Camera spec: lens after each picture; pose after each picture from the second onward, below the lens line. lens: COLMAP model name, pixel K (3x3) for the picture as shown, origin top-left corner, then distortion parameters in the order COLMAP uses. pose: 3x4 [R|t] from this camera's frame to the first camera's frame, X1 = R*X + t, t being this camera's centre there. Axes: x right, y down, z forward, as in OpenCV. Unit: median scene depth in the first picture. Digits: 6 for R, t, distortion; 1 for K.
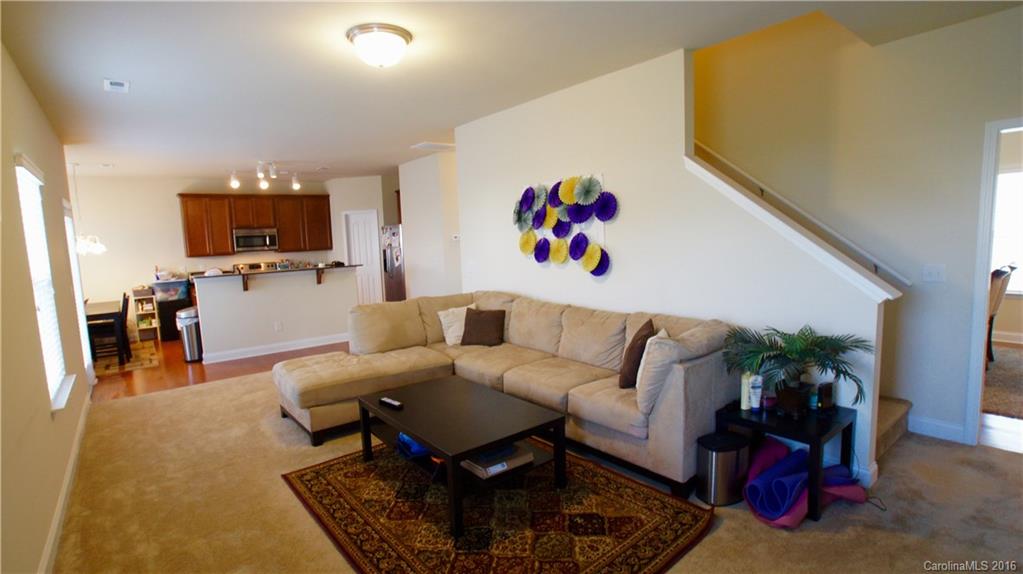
lens RADIAL K [[492.6, 0, 511.5], [0, 492.6, 287.0], [0, 0, 1]] dist [-0.024922, -0.000180]
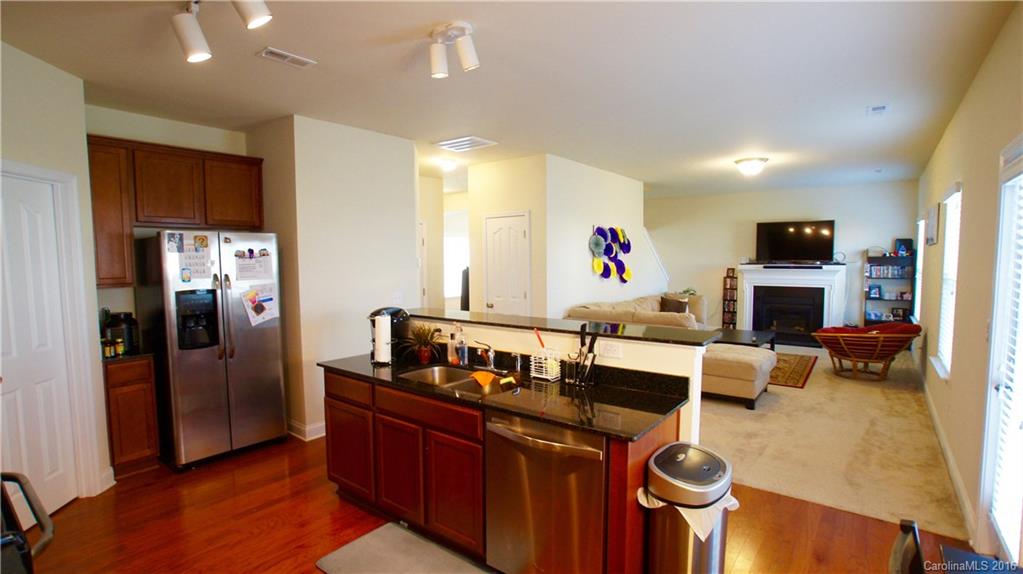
lens RADIAL K [[492.6, 0, 511.5], [0, 492.6, 287.0], [0, 0, 1]] dist [-0.024922, -0.000180]
pose [[-0.242198, -0.031163, 0.969726, -1.371014], [0.112749, 0.991808, 0.060032, -0.153434], [-0.963653, 0.123876, -0.236701, 1.700640]]
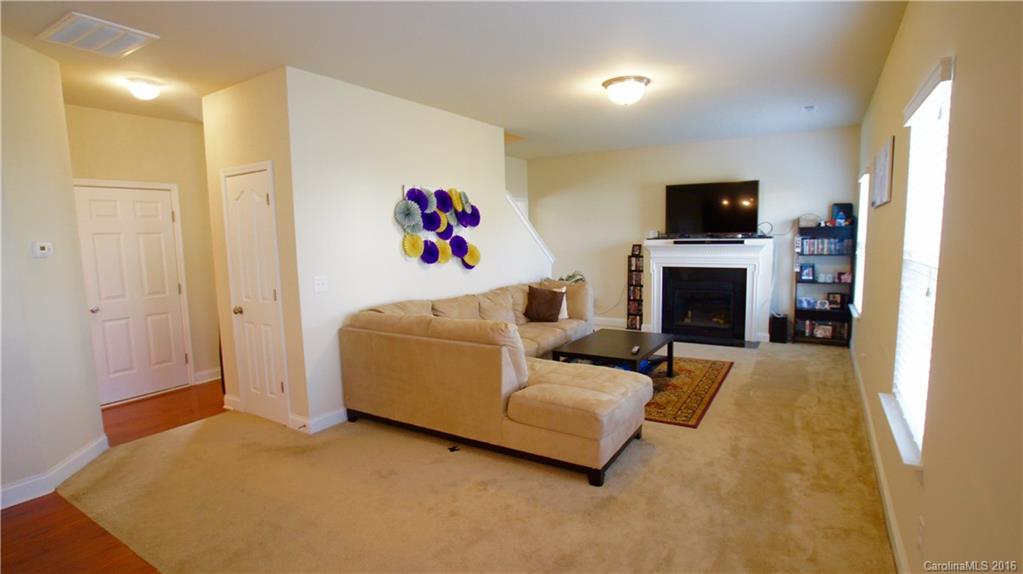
lens RADIAL K [[497.2, 0, 511.5], [0, 497.2, 287.0], [0, 0, 1]] dist [-0.052641, 0.000933]
pose [[-0.321376, -0.067201, 0.944564, -1.003563], [0.128466, 0.985163, 0.113798, -0.103252], [-0.938197, 0.157916, -0.307975, 1.212931]]
